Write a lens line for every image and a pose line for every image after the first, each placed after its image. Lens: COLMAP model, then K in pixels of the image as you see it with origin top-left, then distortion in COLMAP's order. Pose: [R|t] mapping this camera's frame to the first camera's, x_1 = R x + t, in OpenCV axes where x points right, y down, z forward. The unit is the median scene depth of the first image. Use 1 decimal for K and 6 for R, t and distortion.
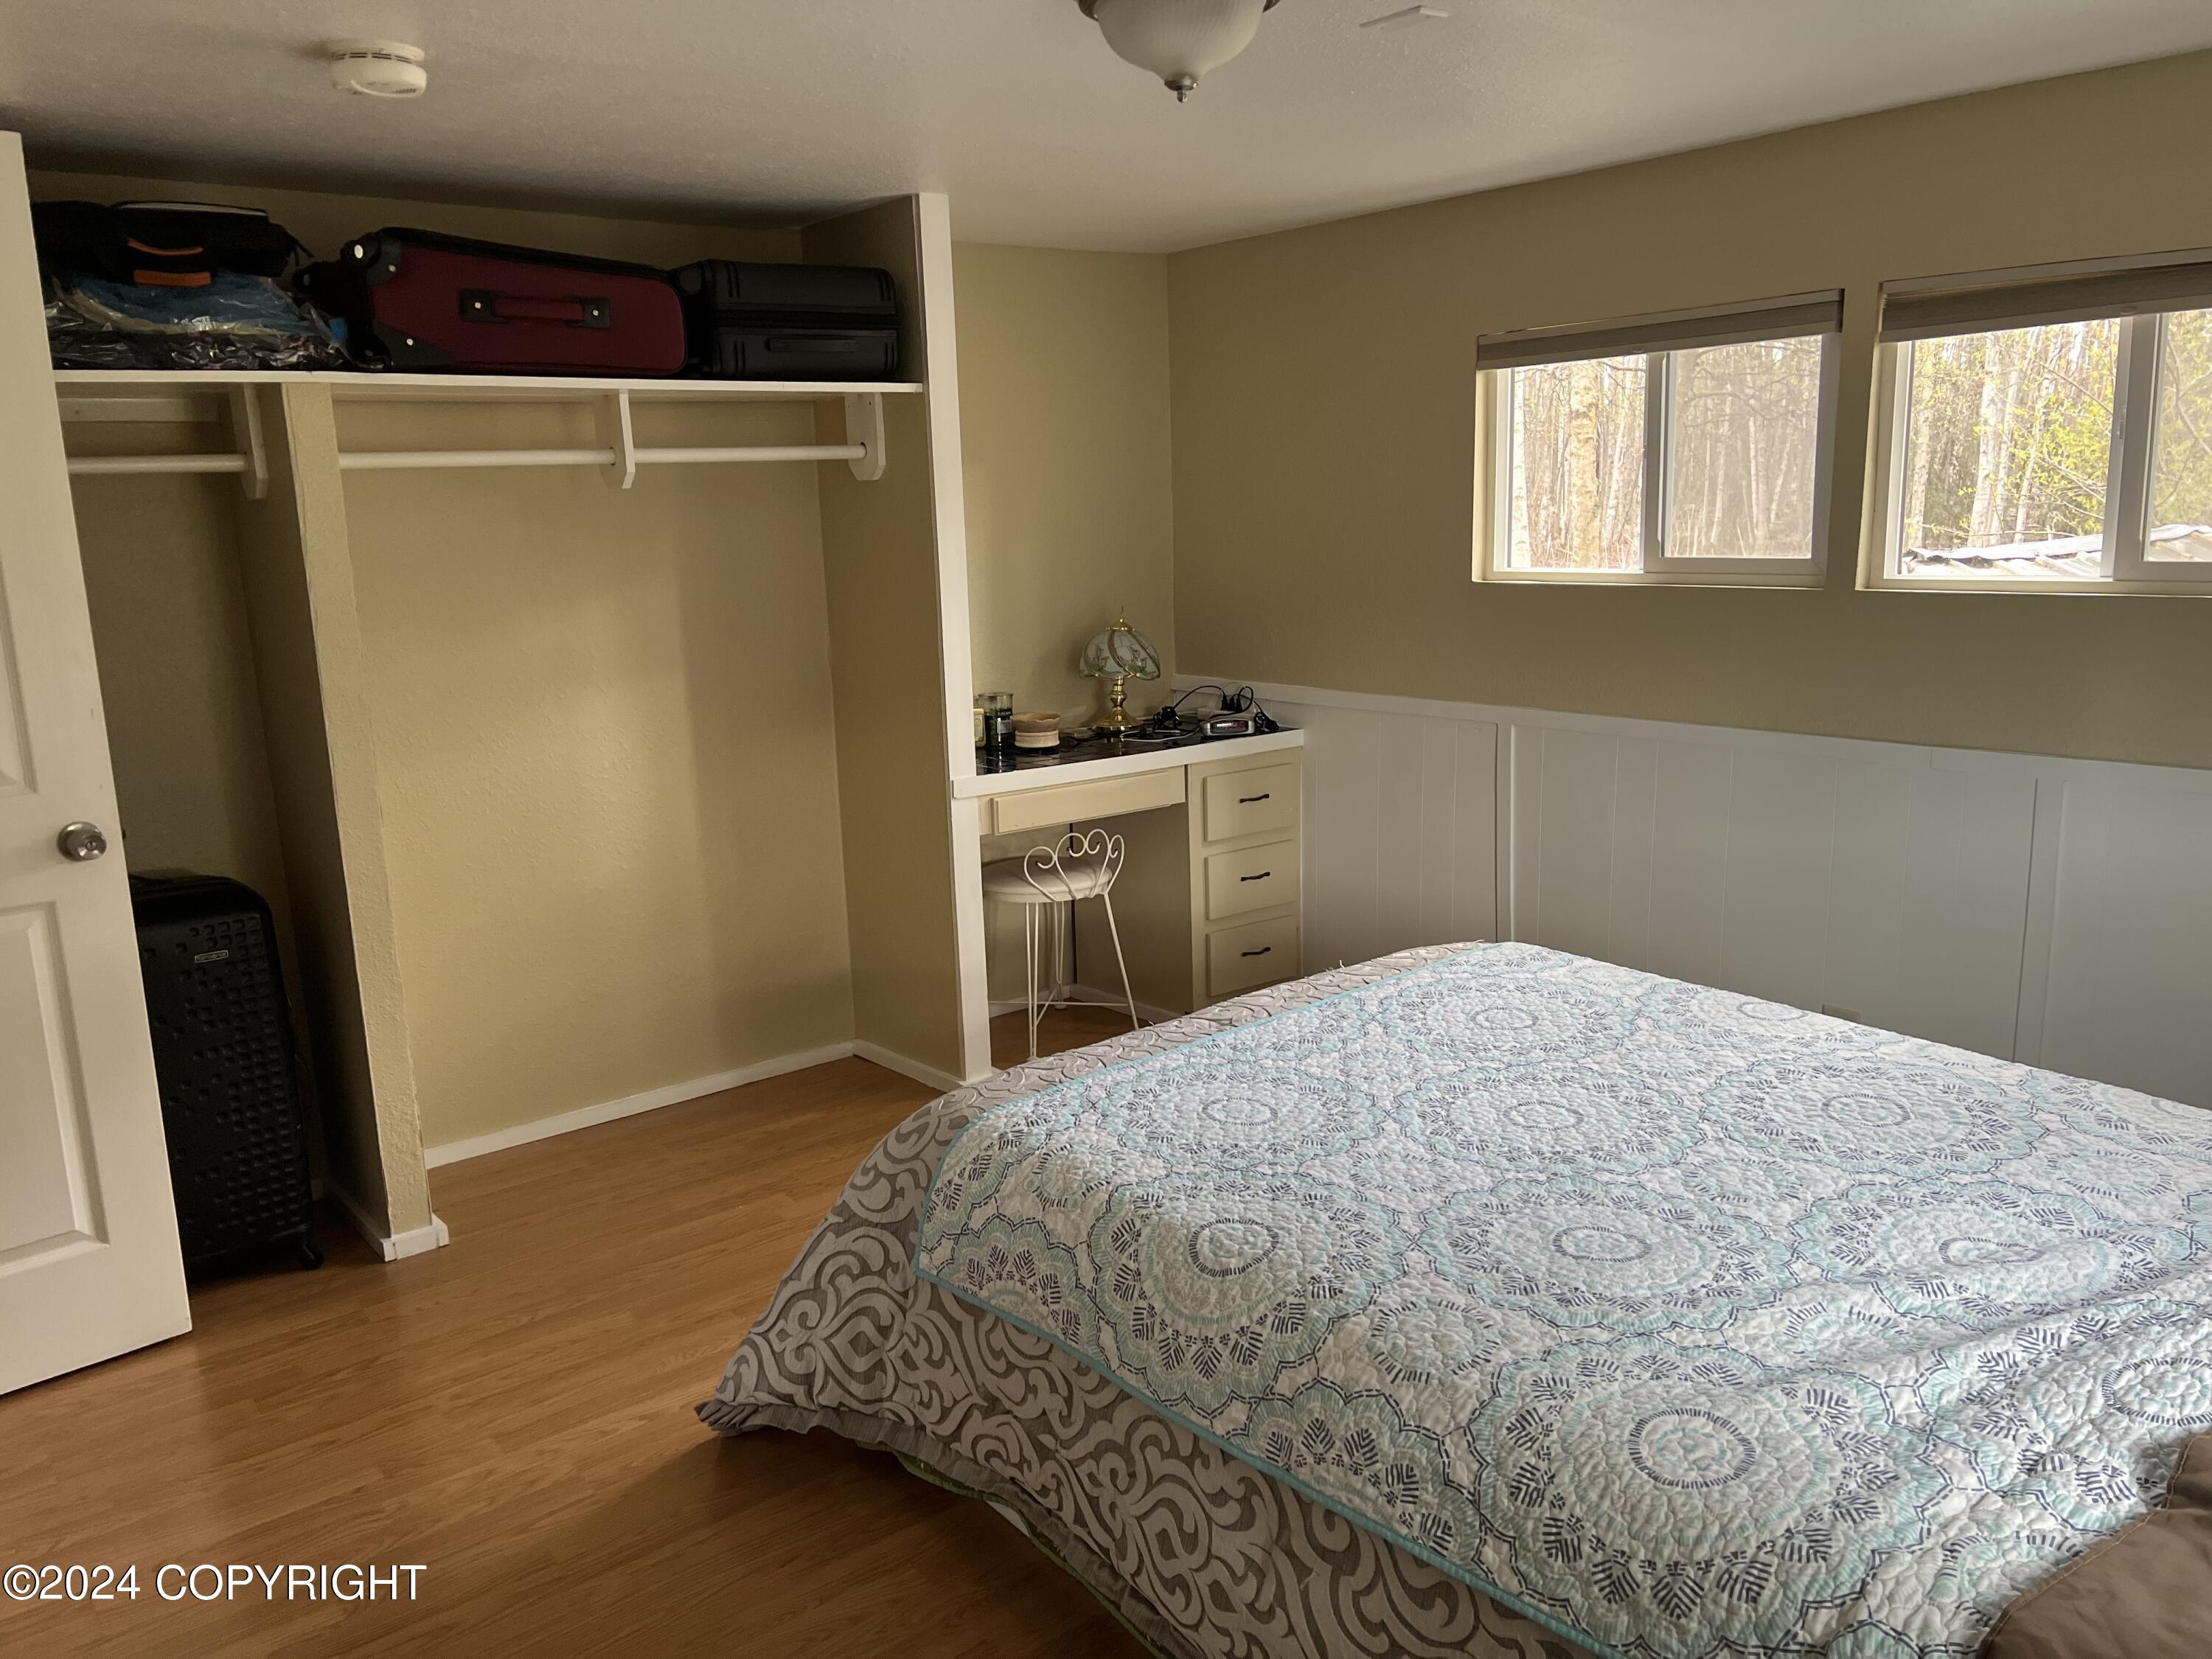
lens RADIAL K [[1673.8, 0, 1101.0], [0, 1673.8, 818.9], [0, 0, 1]] dist [0.063573, -0.064377]
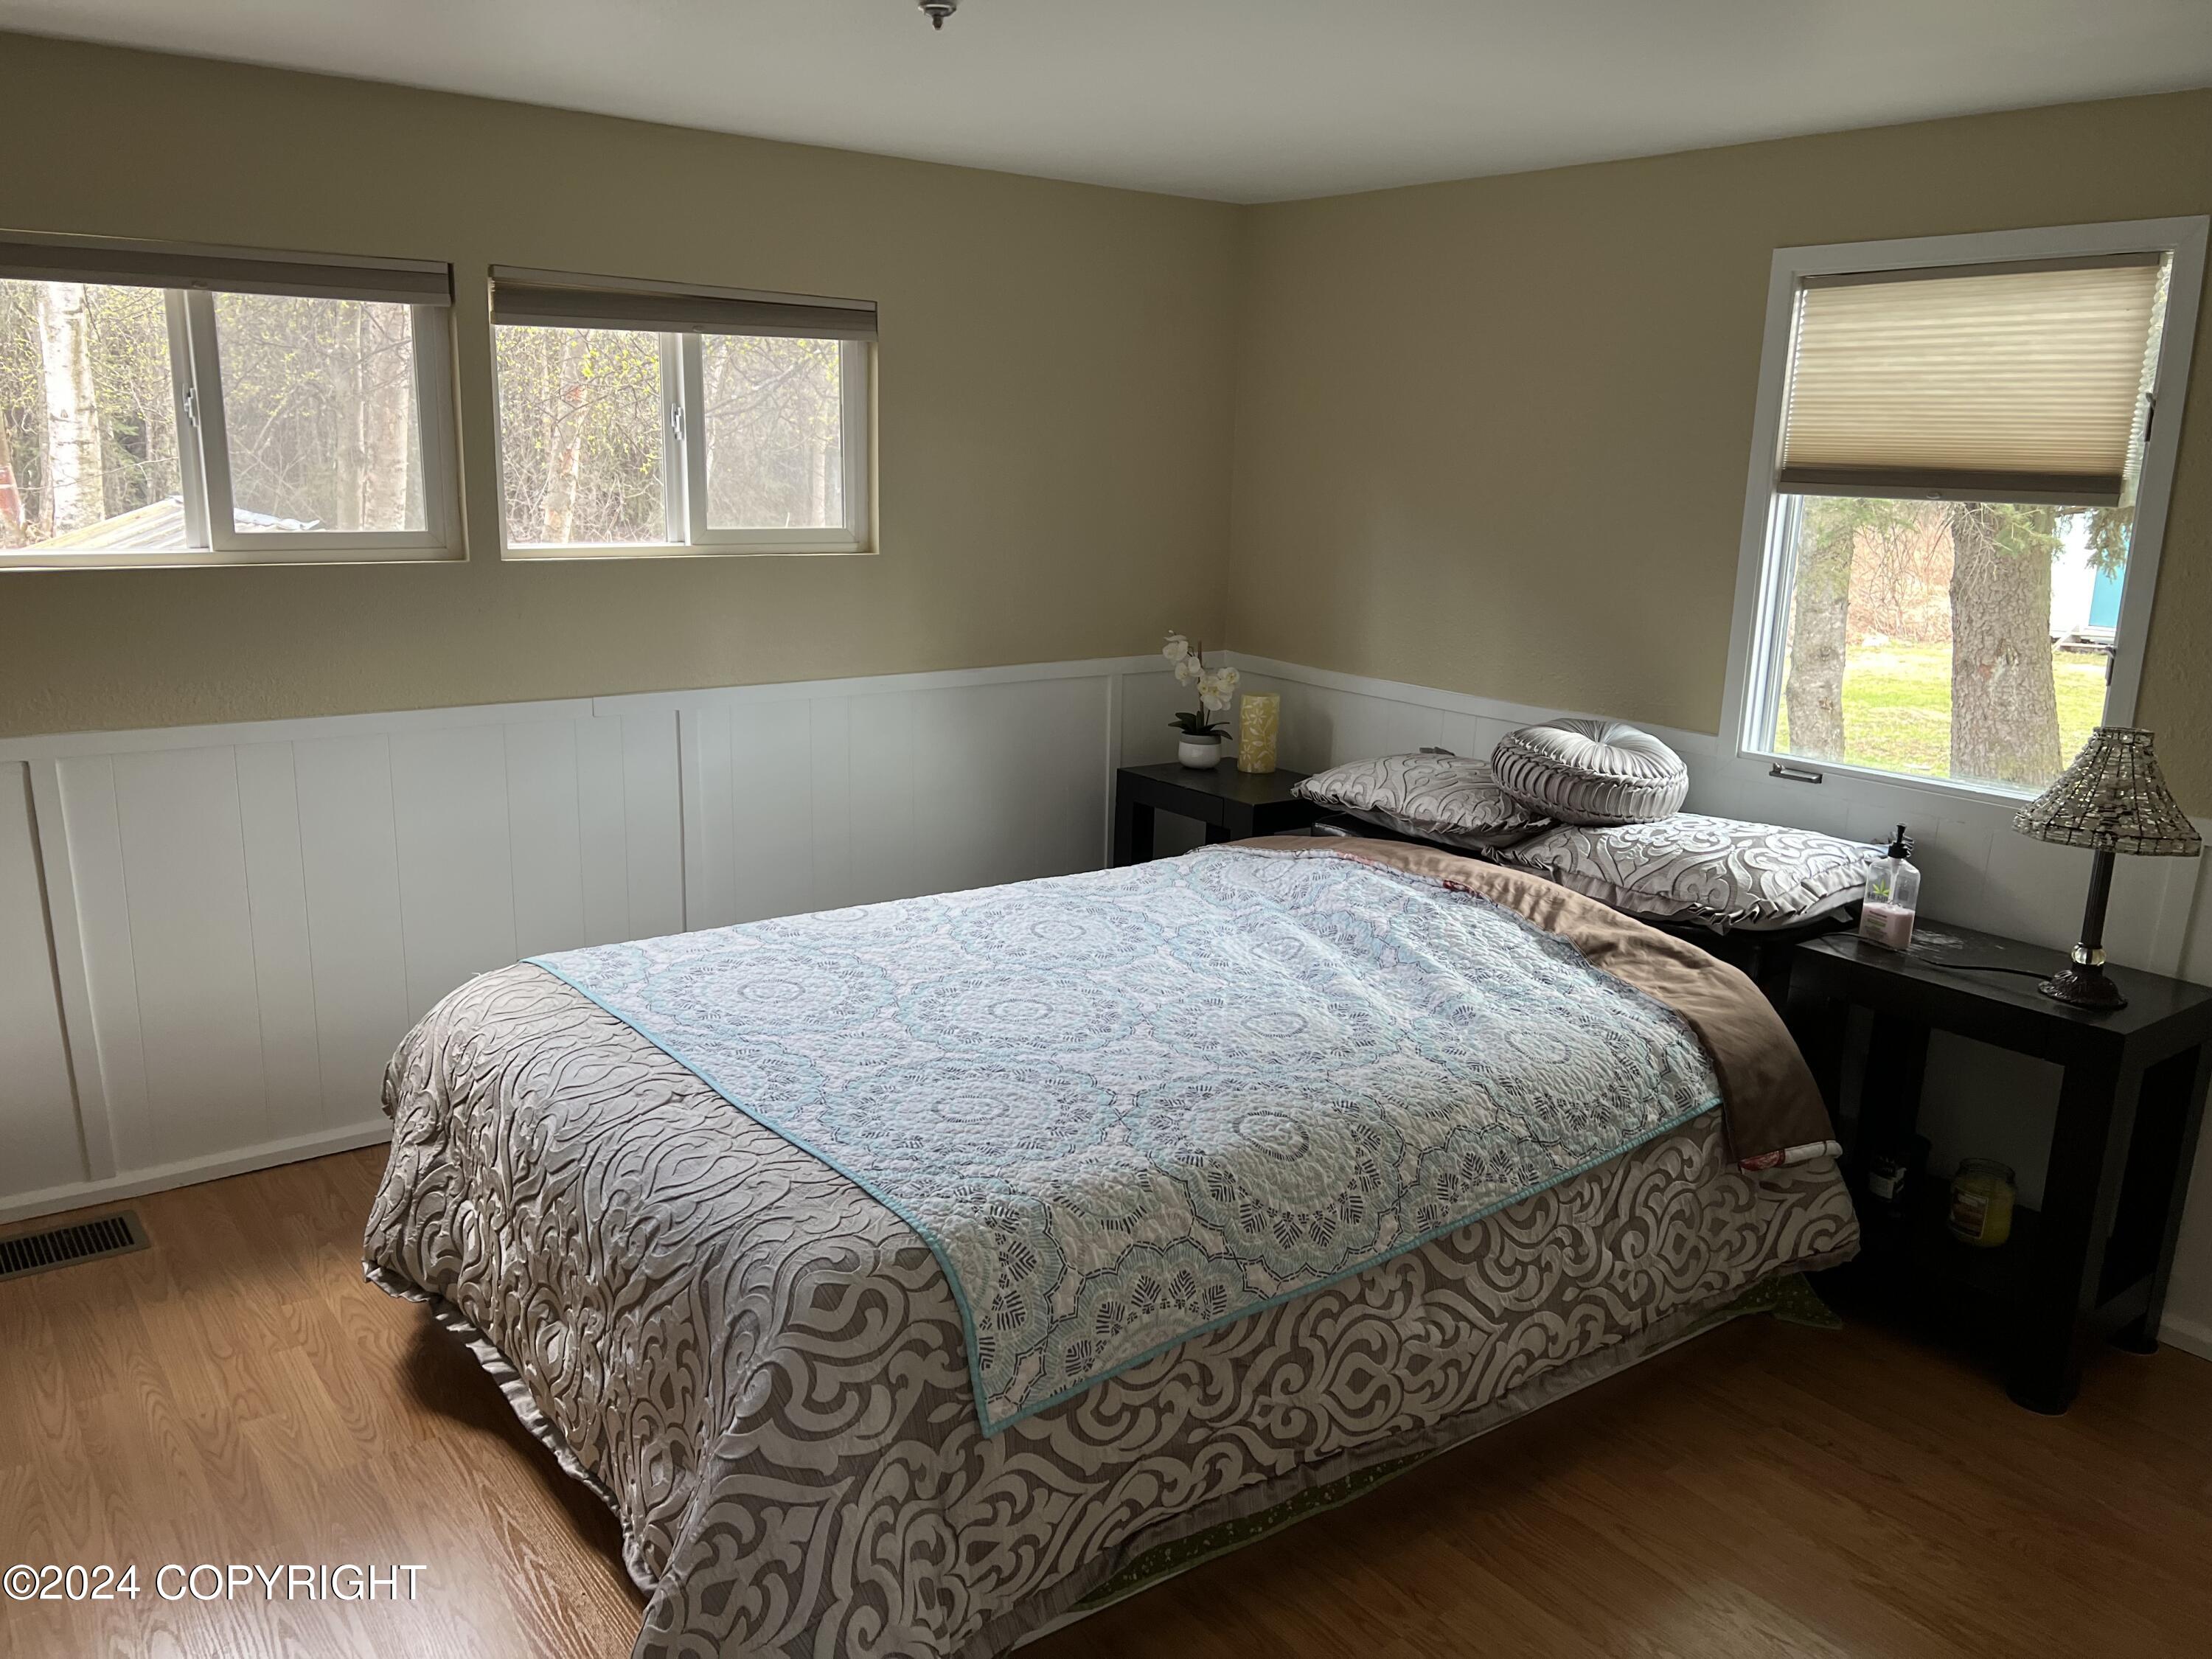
lens RADIAL K [[1673.8, 0, 1110.1], [0, 1673.8, 821.8], [0, 0, 1]] dist [0.063573, -0.064377]
pose [[0.027779, -0.190188, 0.981355, -0.712273], [0.170910, 0.968181, 0.182797, -0.126884], [-0.984895, 0.162645, 0.059401, 0.716434]]
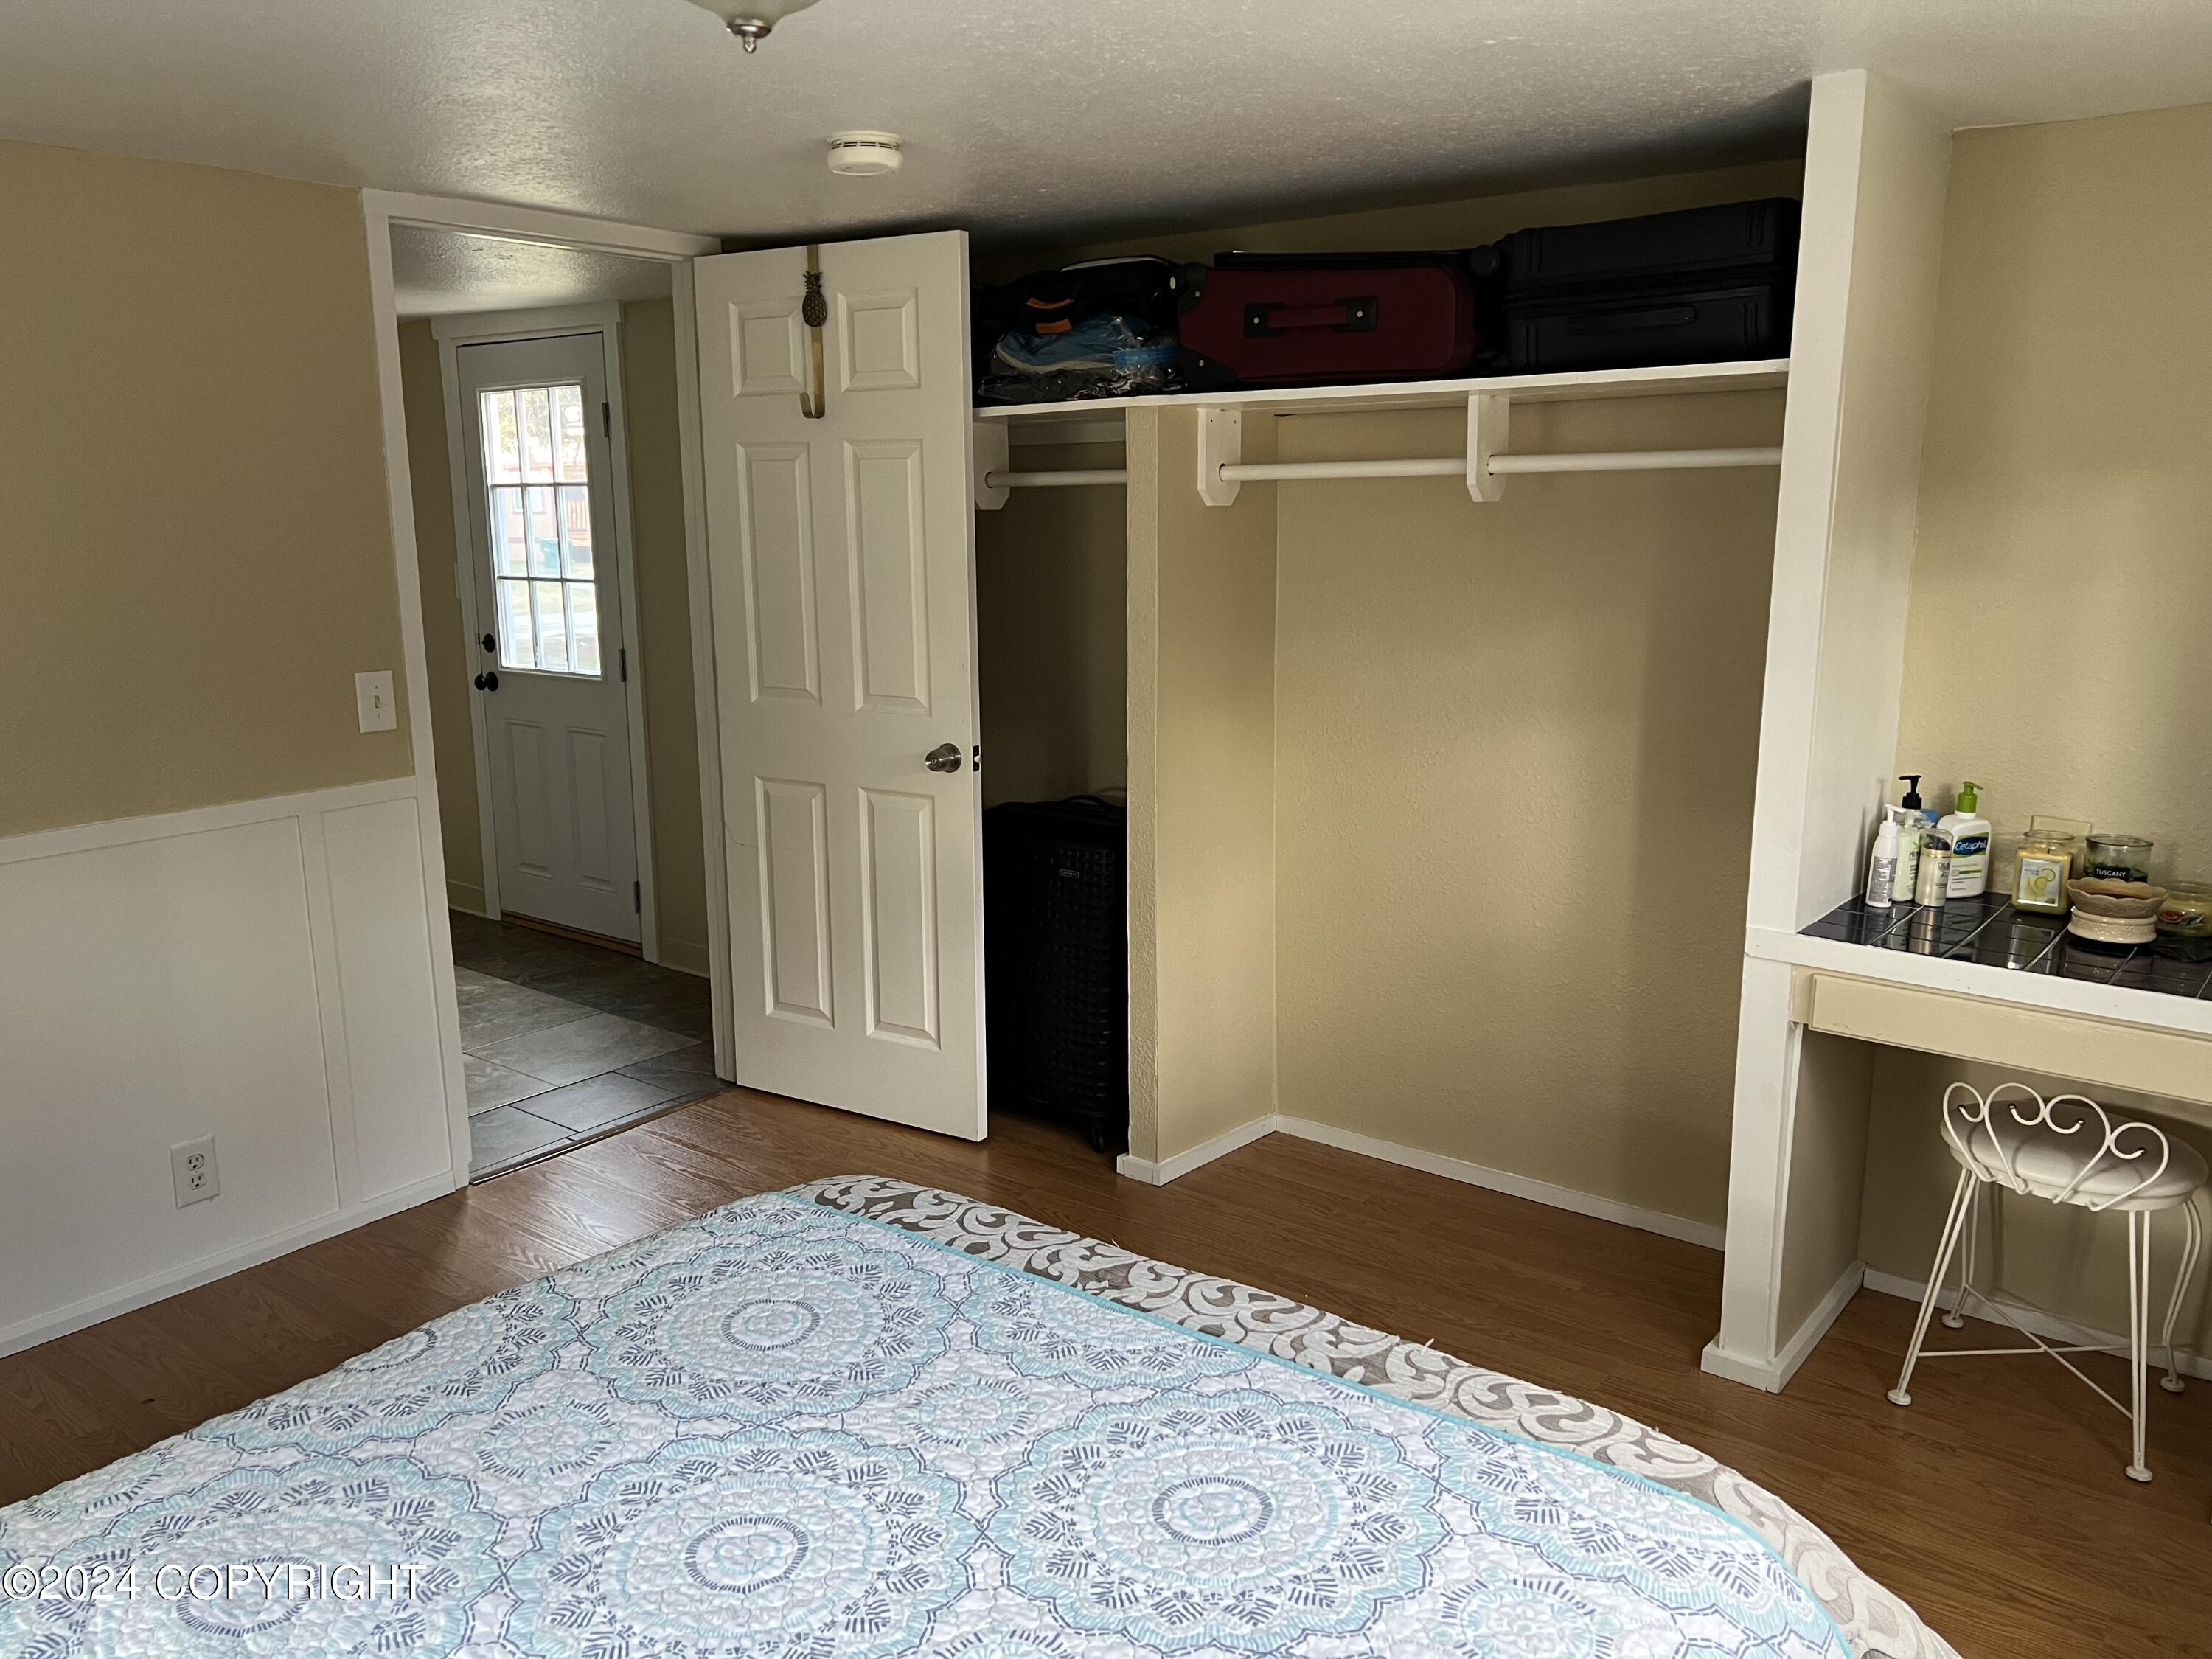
lens RADIAL K [[1673.8, 0, 1117.2], [0, 1673.8, 841.4], [0, 0, 1]] dist [0.063573, -0.064377]
pose [[0.226285, 0.224778, -0.947771, 0.708948], [-0.188502, 0.964721, 0.183792, -0.192844], [0.955647, 0.137067, 0.260673, 0.782998]]
